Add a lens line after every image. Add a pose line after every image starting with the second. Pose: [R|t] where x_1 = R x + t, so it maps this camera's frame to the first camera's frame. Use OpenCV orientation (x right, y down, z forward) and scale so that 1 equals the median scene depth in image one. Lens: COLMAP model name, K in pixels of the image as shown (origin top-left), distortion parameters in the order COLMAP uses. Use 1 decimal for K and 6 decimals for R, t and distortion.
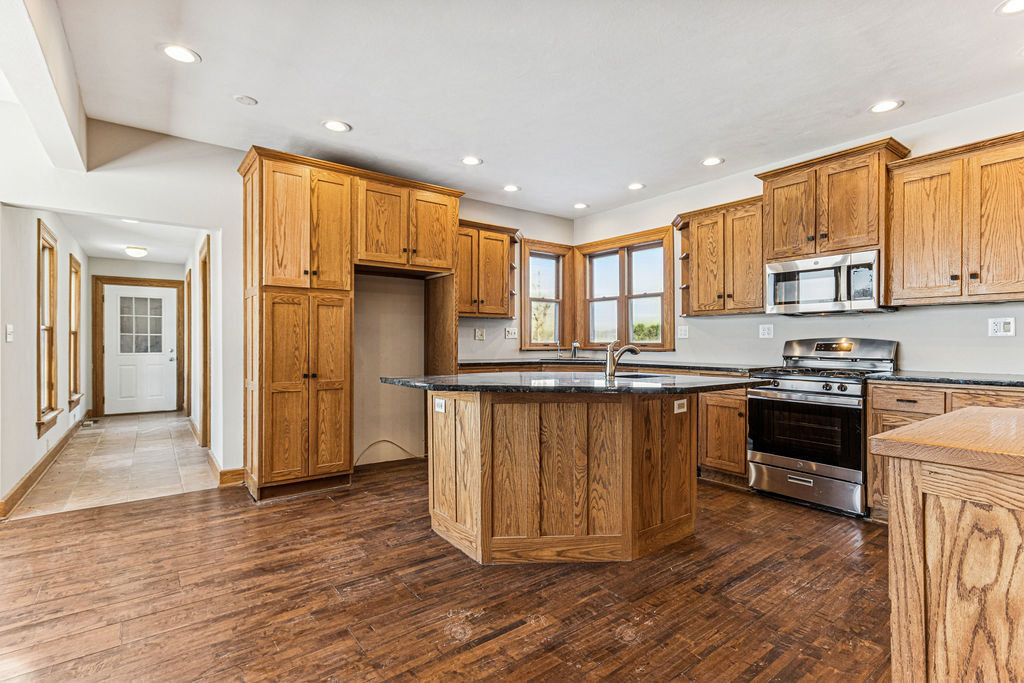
lens RADIAL K [[485.4, 0, 517.2], [0, 485.4, 342.5], [0, 0, 1]] dist [0.004445, 0.001239]
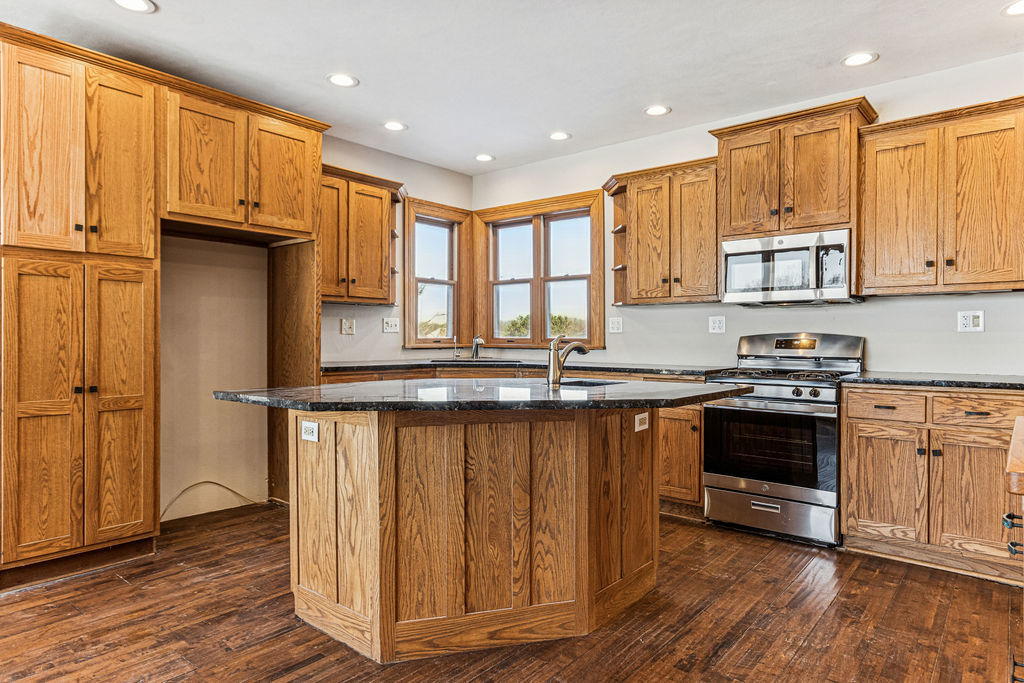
lens RADIAL K [[613.3, 0, 516.2], [0, 613.3, 341.2], [0, 0, 1]] dist [0.001519, 0.001285]
pose [[0.974150, 0.000126, 0.225900, -0.060081], [-0.001272, 0.999987, 0.004926, 0.000278], [-0.225897, -0.005086, 0.974138, 0.088706]]
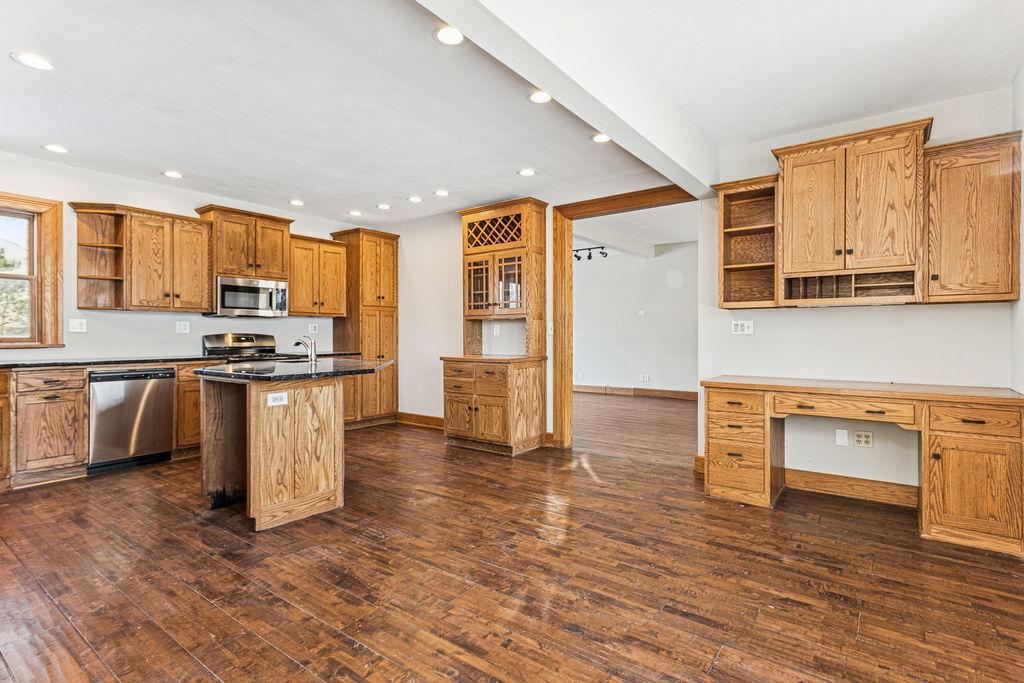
lens RADIAL K [[495.2, 0, 514.8], [0, 495.2, 336.0], [0, 0, 1]] dist [0.001134, 0.000660]
pose [[-0.264682, -0.002362, 0.964333, -1.085731], [0.000712, 0.999996, 0.002644, -0.005691], [-0.964335, 0.001387, -0.264679, 0.659244]]
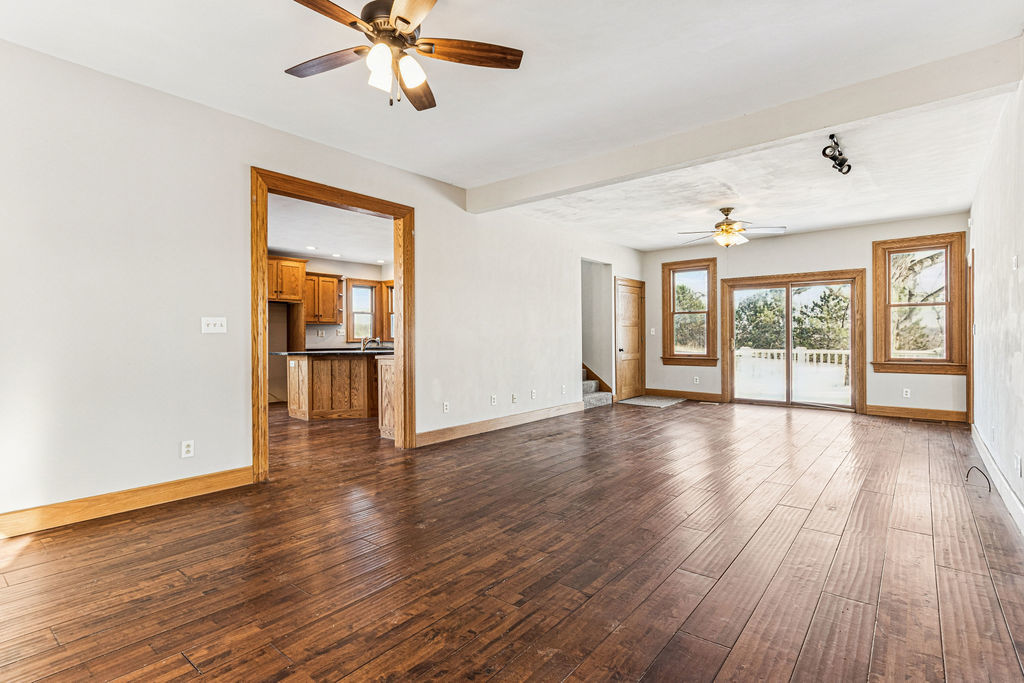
lens RADIAL K [[495.2, 0, 514.8], [0, 495.2, 336.0], [0, 0, 1]] dist [0.001134, 0.000660]
pose [[0.973113, -0.006132, 0.230245, 0.300300], [0.006618, 0.999977, -0.001340, -0.000343], [-0.230231, 0.002827, 0.973132, -1.415128]]
